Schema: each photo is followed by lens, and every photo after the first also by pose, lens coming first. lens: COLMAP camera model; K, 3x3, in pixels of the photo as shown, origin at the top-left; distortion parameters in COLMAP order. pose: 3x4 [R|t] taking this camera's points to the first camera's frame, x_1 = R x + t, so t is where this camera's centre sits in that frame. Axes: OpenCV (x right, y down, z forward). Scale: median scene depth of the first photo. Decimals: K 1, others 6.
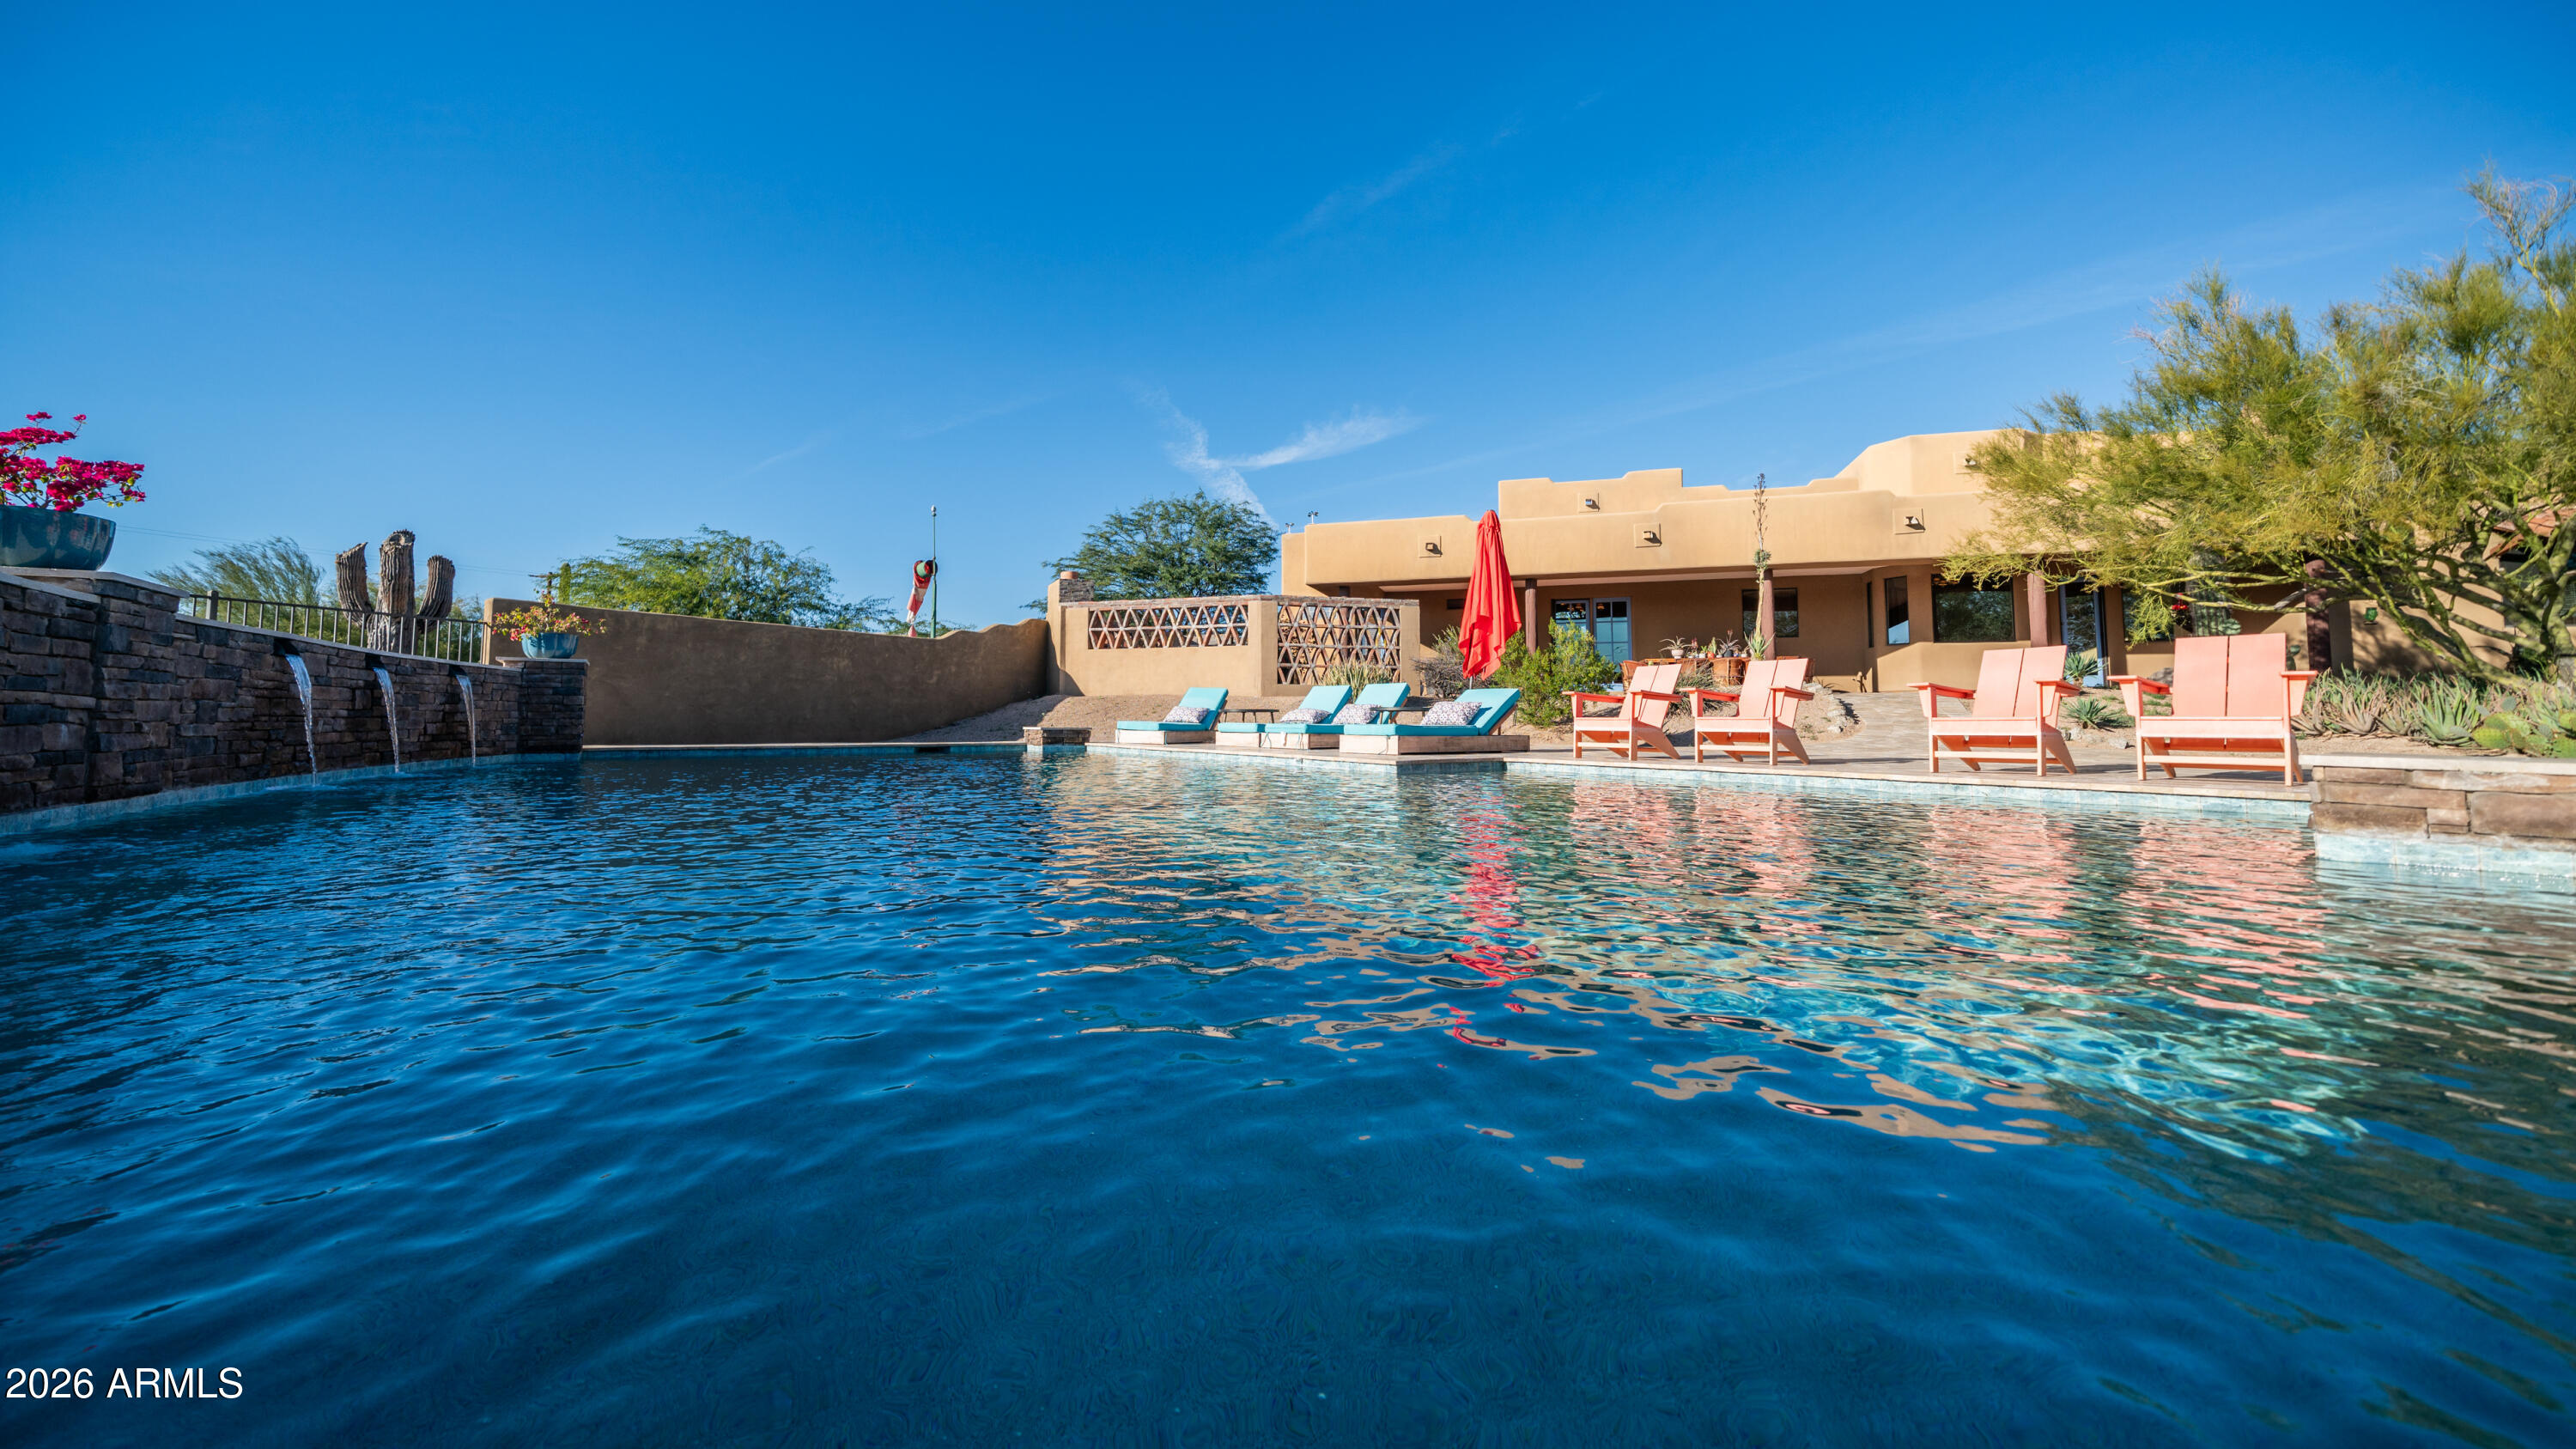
lens RADIAL K [[908.7, 0, 1282.9], [0, 908.7, 726.6], [0, 0, 1]] dist [-0.006176, 0.001084]
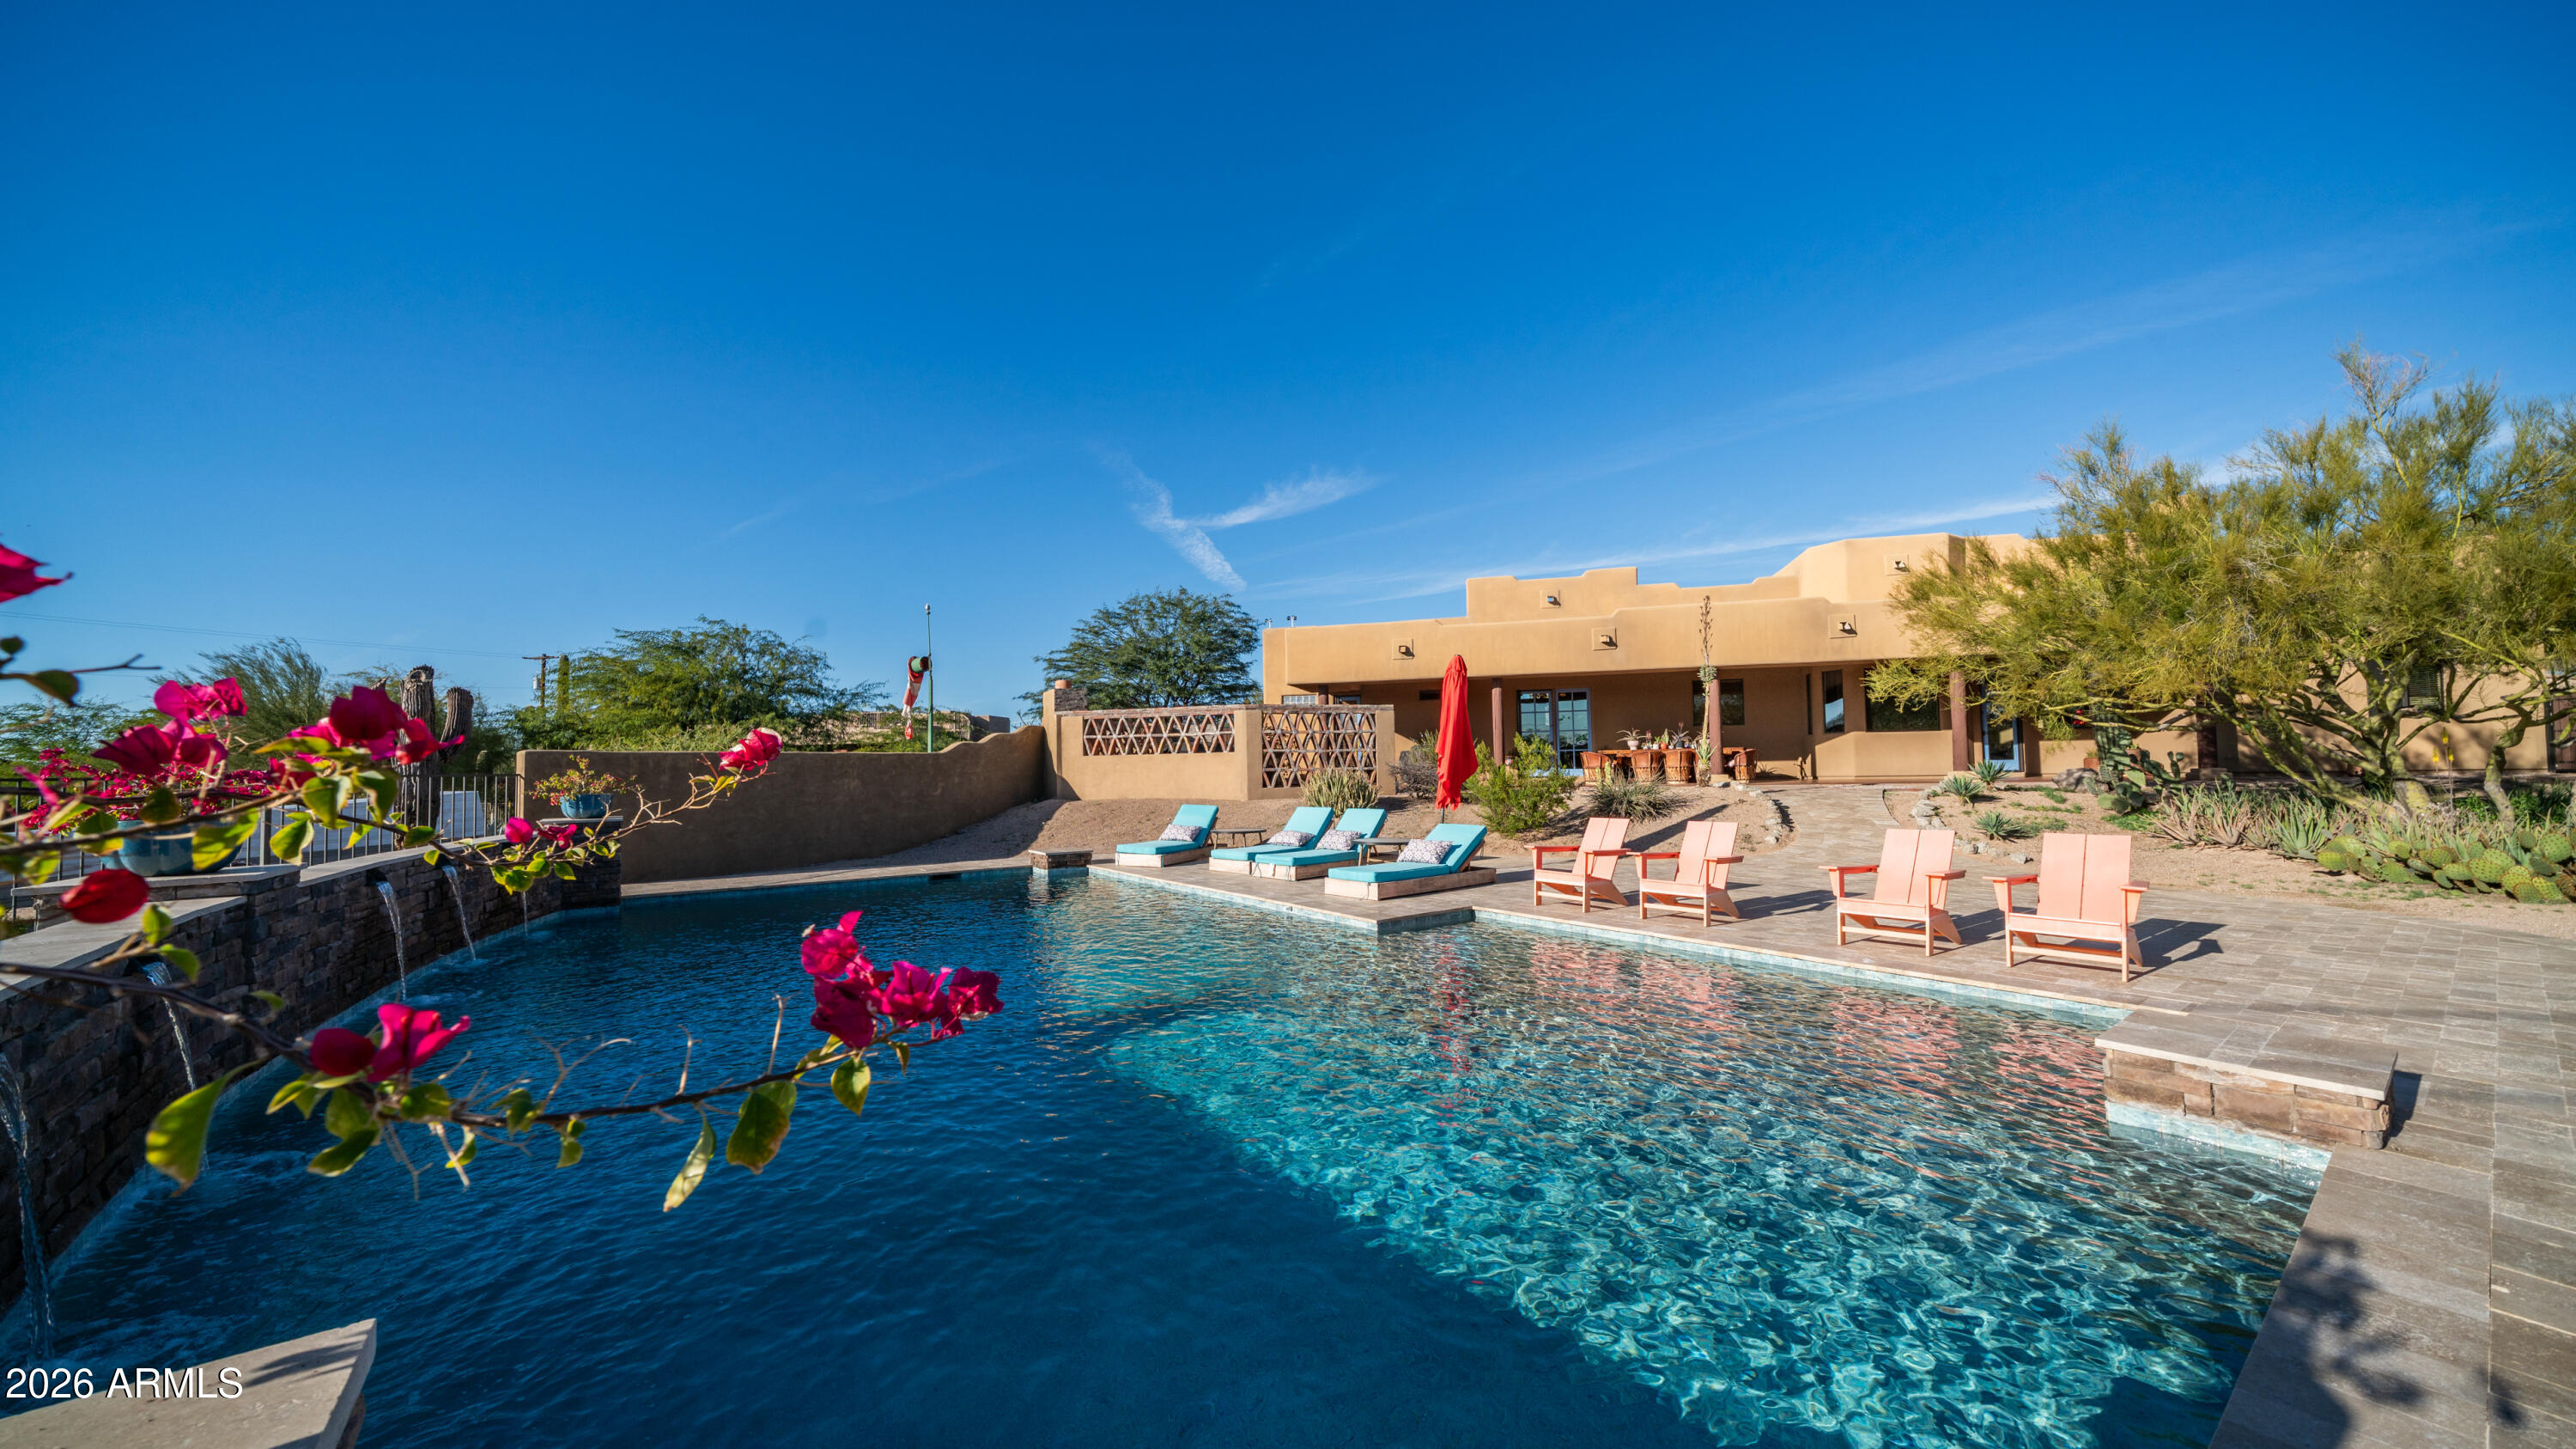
lens RADIAL K [[908.7, 0, 1284.0], [0, 908.7, 735.2], [0, 0, 1]] dist [-0.006176, 0.001084]
pose [[0.999443, -0.014205, 0.030182, -0.013733], [0.013272, 0.999434, 0.030903, -0.158085], [-0.030603, -0.030486, 0.999067, -0.075777]]
